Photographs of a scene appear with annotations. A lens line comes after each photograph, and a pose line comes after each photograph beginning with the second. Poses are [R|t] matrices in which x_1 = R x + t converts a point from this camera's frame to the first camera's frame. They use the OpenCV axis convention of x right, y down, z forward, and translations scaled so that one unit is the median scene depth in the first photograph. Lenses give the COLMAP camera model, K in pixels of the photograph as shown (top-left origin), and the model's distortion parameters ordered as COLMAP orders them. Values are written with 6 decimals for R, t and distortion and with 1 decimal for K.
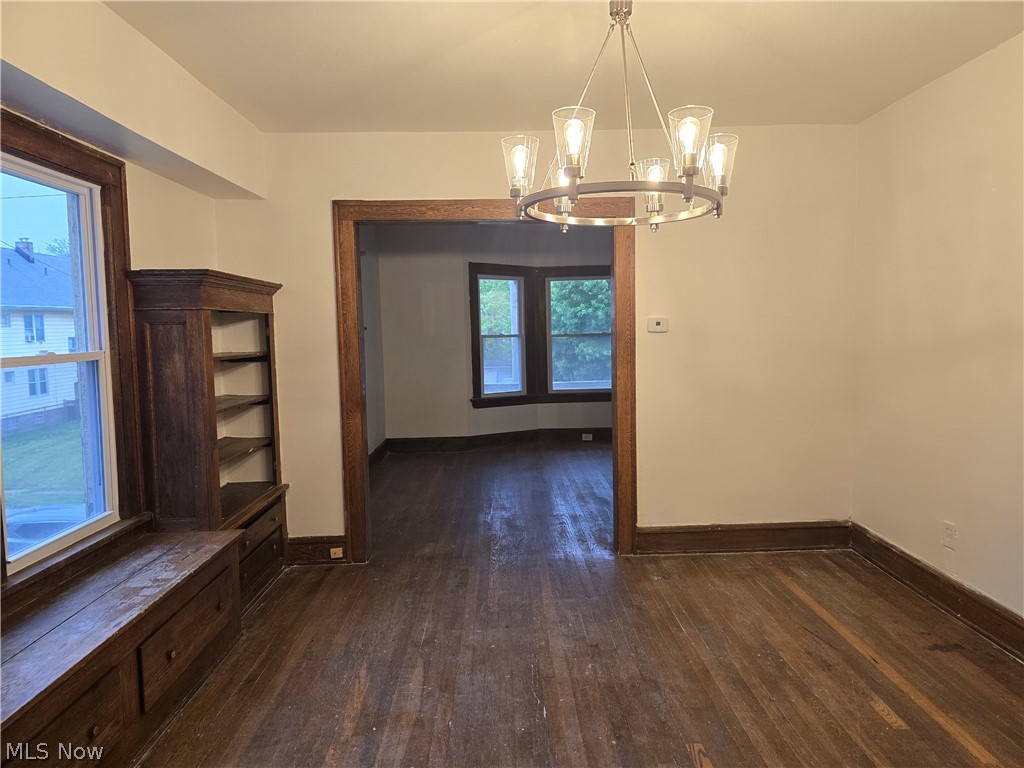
lens RADIAL K [[694.4, 0, 521.6], [0, 694.4, 378.9], [0, 0, 1]] dist [0.095513, -0.114753]
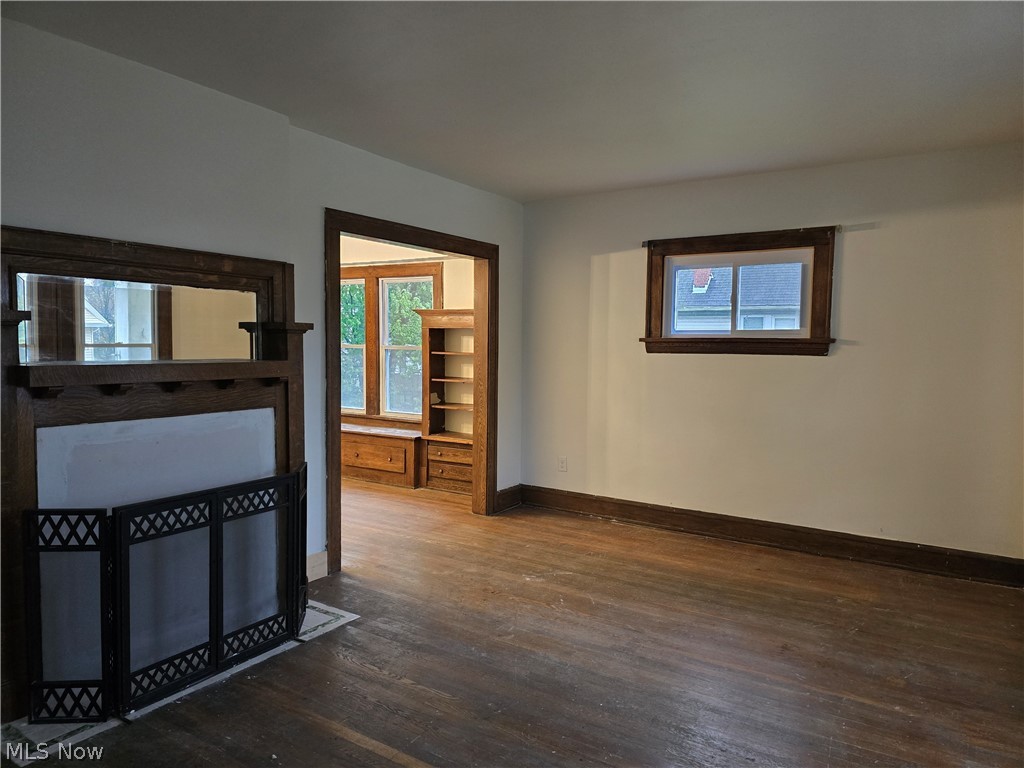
lens RADIAL K [[694.4, 0, 521.6], [0, 694.4, 378.9], [0, 0, 1]] dist [0.095513, -0.114753]
pose [[-0.576676, 0.052163, -0.815306, 1.031982], [-0.065333, 0.991819, 0.109668, -0.186309], [0.814356, 0.116509, -0.568550, 2.348773]]
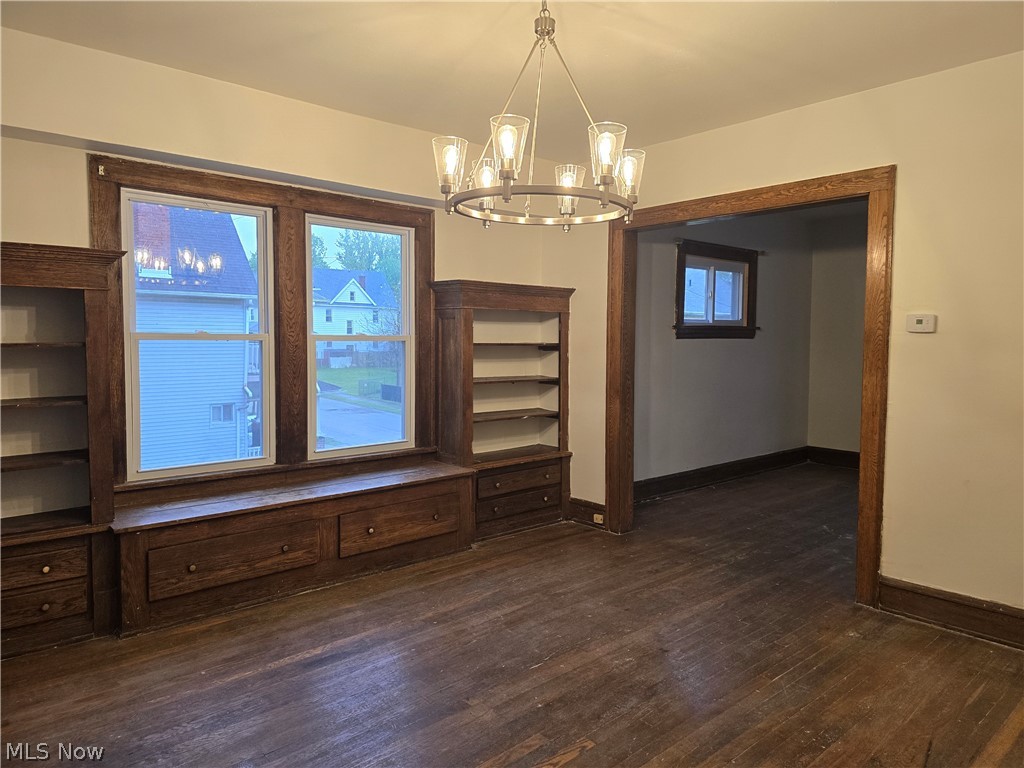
lens RADIAL K [[689.2, 0, 513.6], [0, 689.2, 373.2], [0, 0, 1]] dist [0.067343, -0.057084]
pose [[0.638341, 0.064422, -0.767053, 0.654658], [-0.075073, 0.996951, 0.021254, -0.006119], [0.766084, 0.044018, 0.641231, 0.198781]]
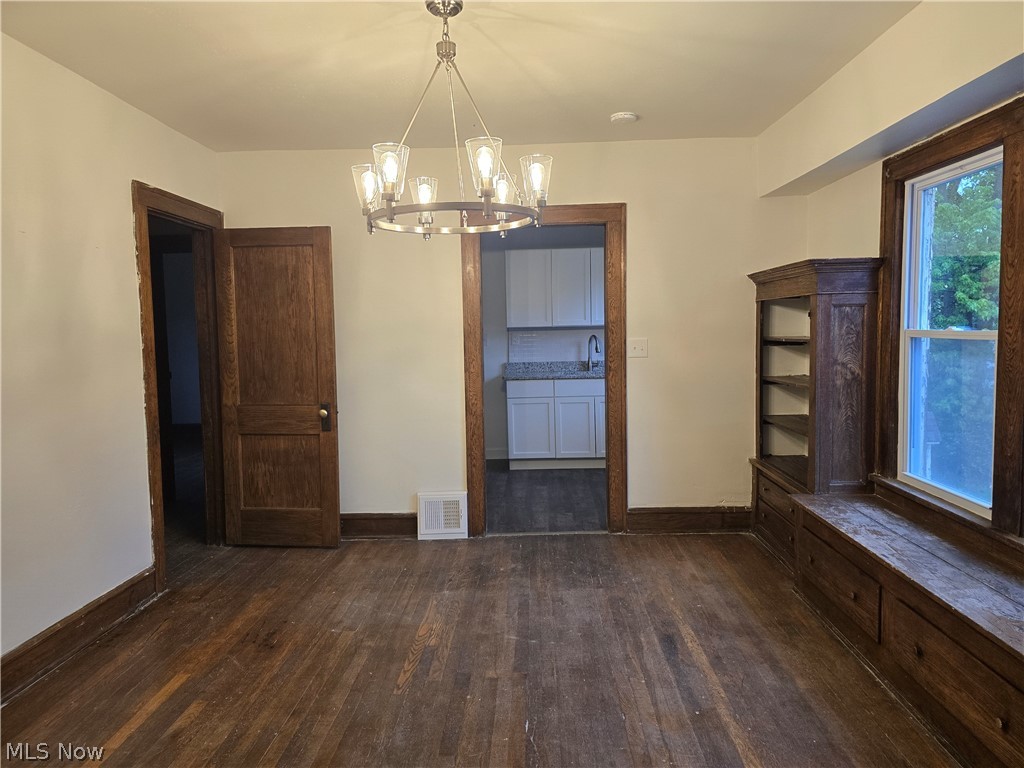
lens RADIAL K [[694.4, 0, 521.6], [0, 694.4, 378.9], [0, 0, 1]] dist [0.095513, -0.114753]
pose [[-0.997905, 0.030380, 0.057123, -0.022712], [0.038622, 0.988048, 0.149230, -0.104819], [-0.051907, 0.151124, -0.987151, 1.489273]]
